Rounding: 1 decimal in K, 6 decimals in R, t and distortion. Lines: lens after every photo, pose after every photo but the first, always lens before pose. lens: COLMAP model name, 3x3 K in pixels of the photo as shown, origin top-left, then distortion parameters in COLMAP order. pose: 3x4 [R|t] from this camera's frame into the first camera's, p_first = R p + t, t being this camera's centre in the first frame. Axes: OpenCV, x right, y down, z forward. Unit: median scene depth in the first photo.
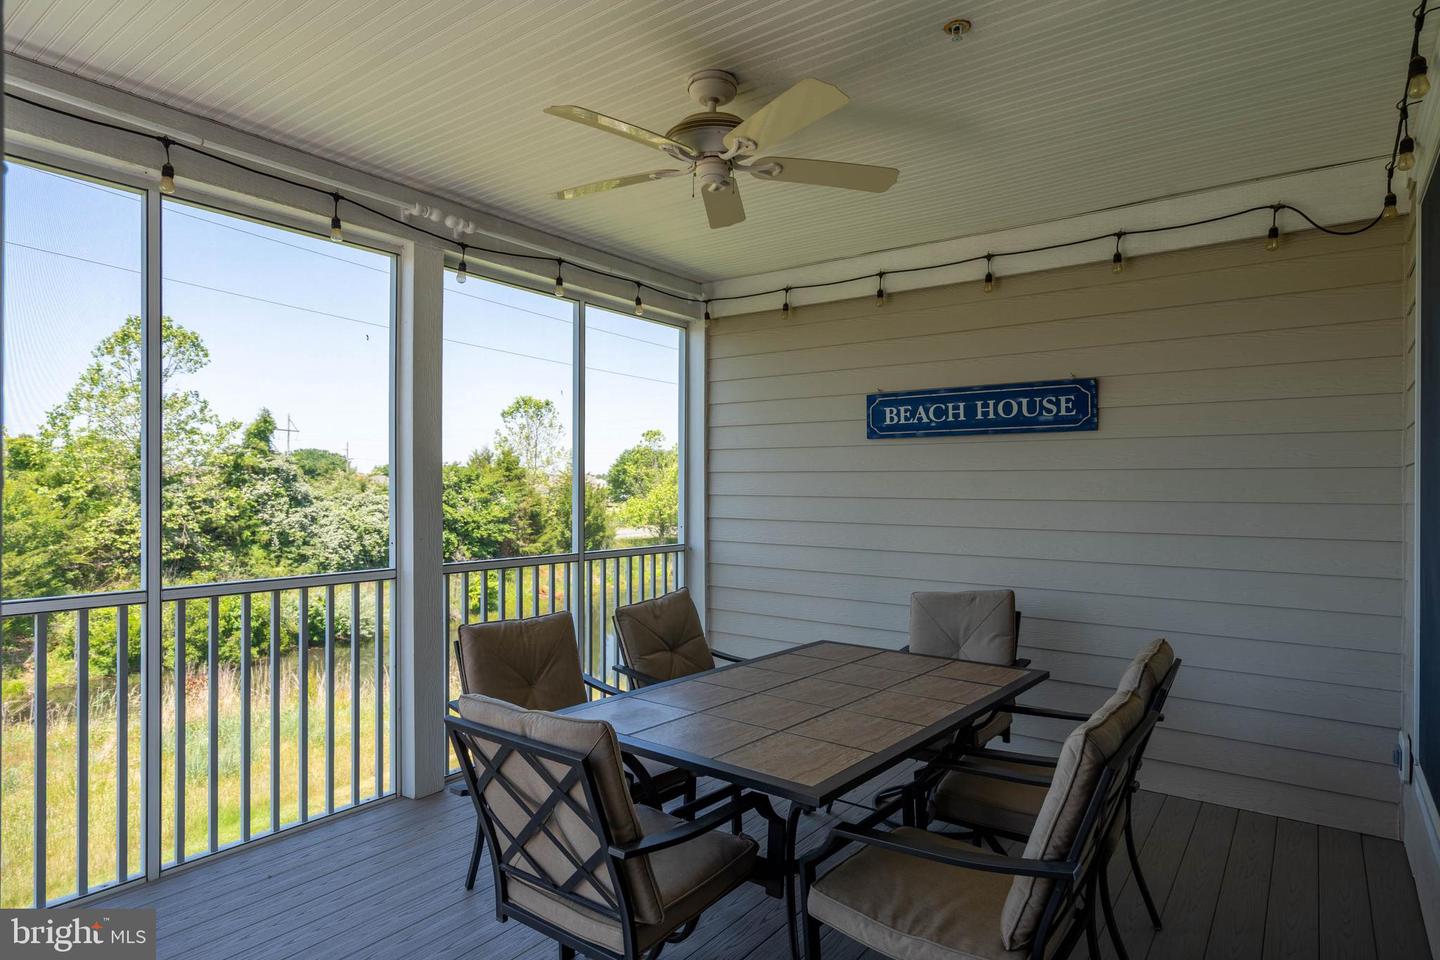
lens RADIAL K [[797.6, 0, 723.8], [0, 797.6, 483.6], [0, 0, 1]] dist [0.010512, -0.002350]
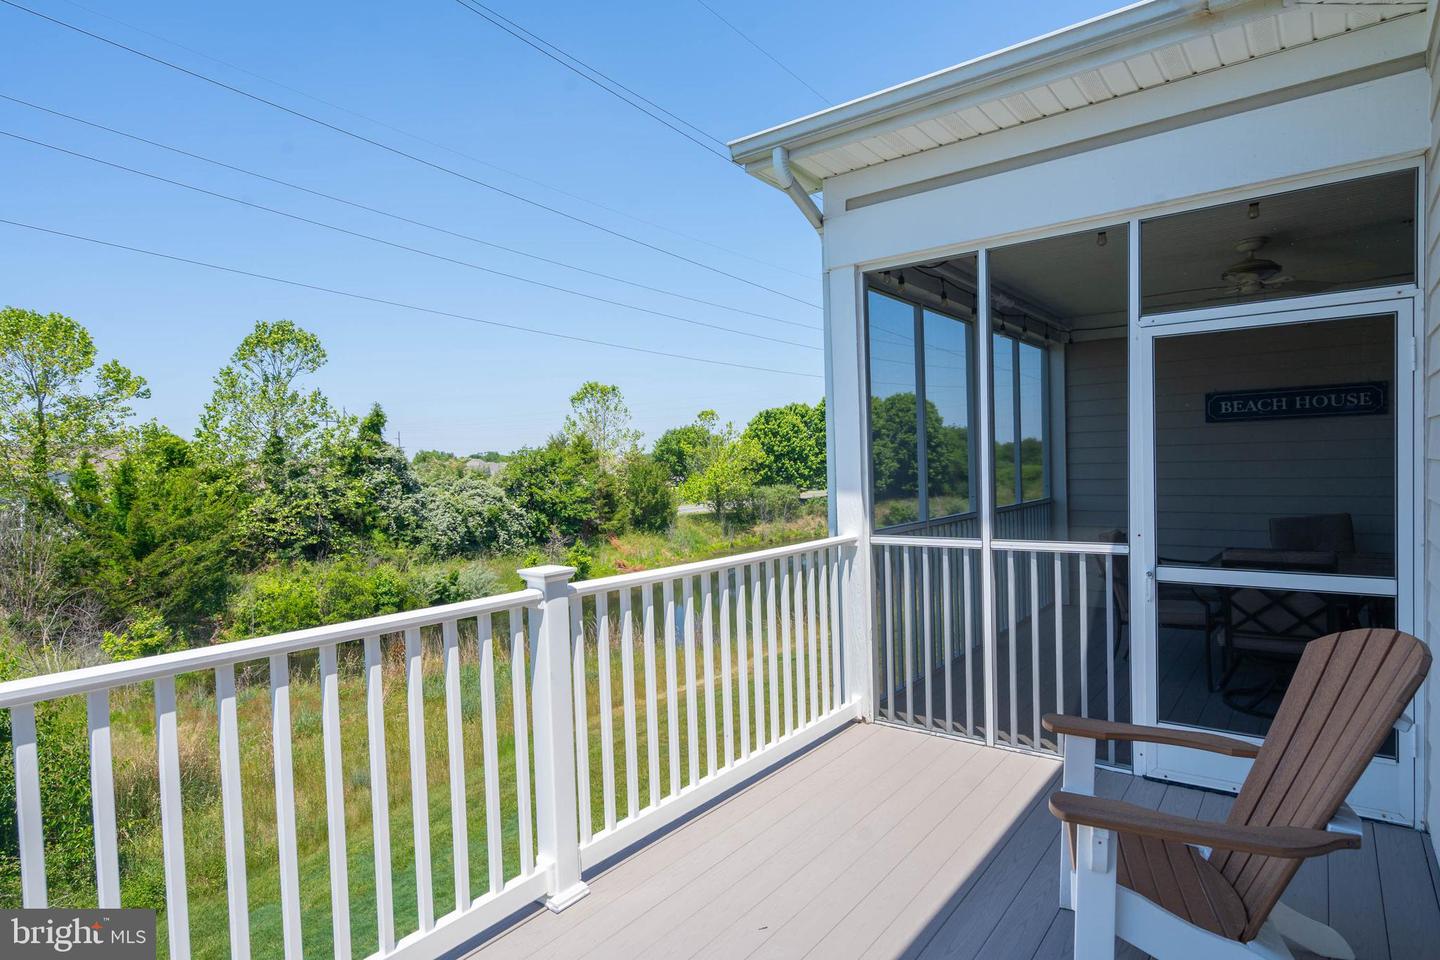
lens RADIAL K [[797.6, 0, 716.6], [0, 797.6, 485.9], [0, 0, 1]] dist [0.010512, -0.002350]
pose [[0.999403, -0.032517, -0.011643, -0.106175], [0.032879, 0.998934, 0.032410, -0.002319], [0.010577, -0.032773, 0.999407, -0.077064]]
